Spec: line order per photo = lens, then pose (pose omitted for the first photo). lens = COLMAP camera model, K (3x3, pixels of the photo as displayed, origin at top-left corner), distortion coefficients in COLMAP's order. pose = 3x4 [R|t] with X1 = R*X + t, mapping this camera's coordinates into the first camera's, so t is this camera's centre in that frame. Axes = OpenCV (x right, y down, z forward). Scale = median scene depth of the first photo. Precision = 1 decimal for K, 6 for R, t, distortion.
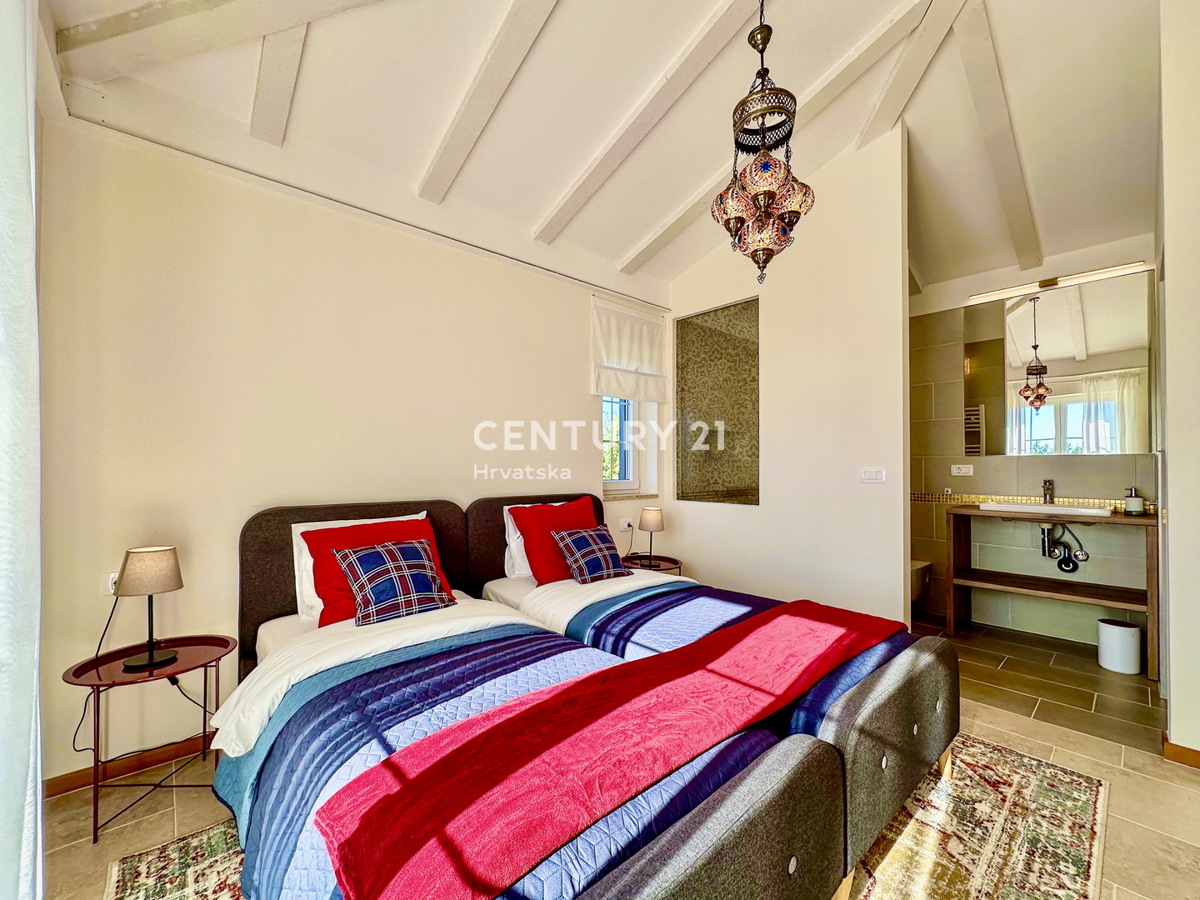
lens RADIAL K [[485.2, 0, 599.7], [0, 485.2, 470.0], [0, 0, 1]] dist [-0.000213, -0.000020]
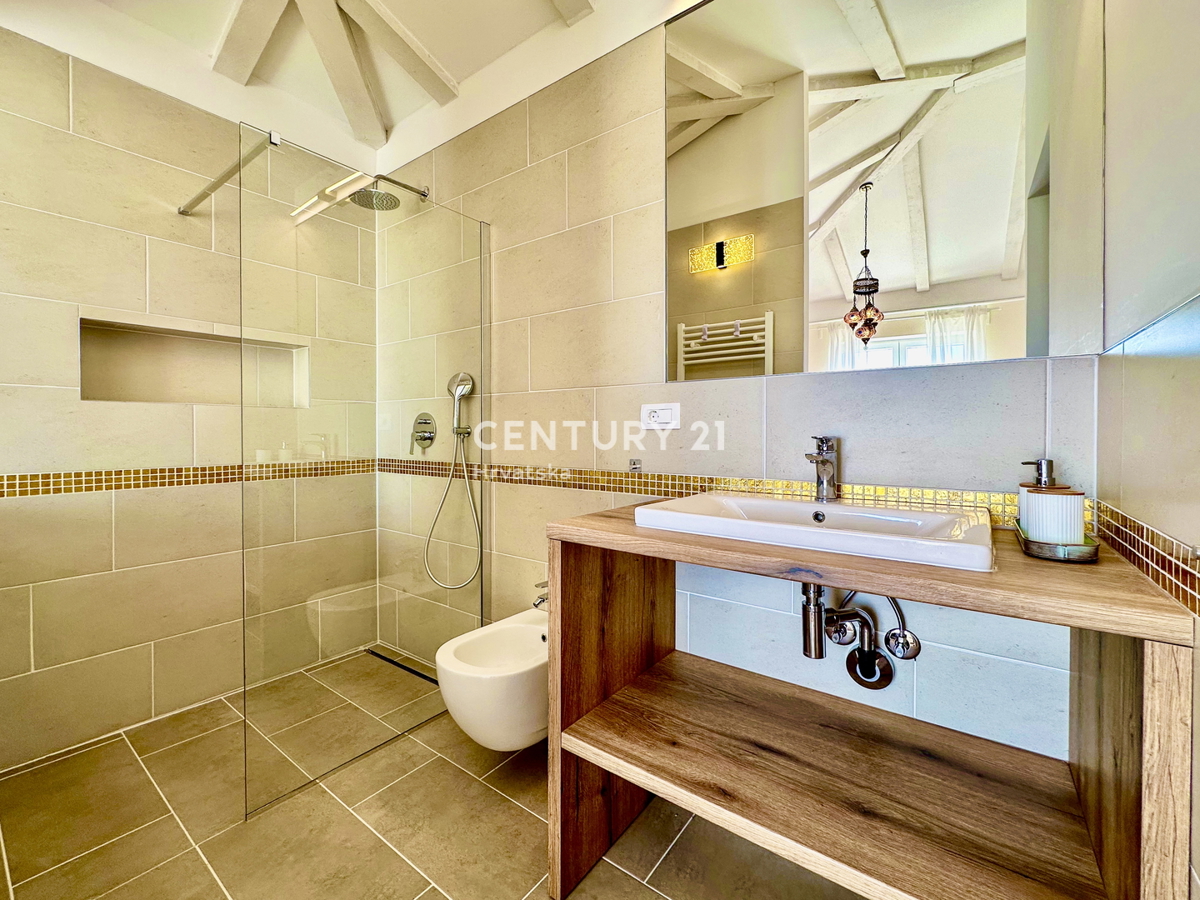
lens RADIAL K [[494.0, 0, 577.8], [0, 494.0, 443.0], [0, 0, 1]] dist [-0.001741, -0.000087]
pose [[0.987454, -0.006644, 0.157765, 0.394094], [0.006389, 0.999977, 0.002123, 0.013110], [-0.157776, -0.001088, 0.987474, 0.381133]]
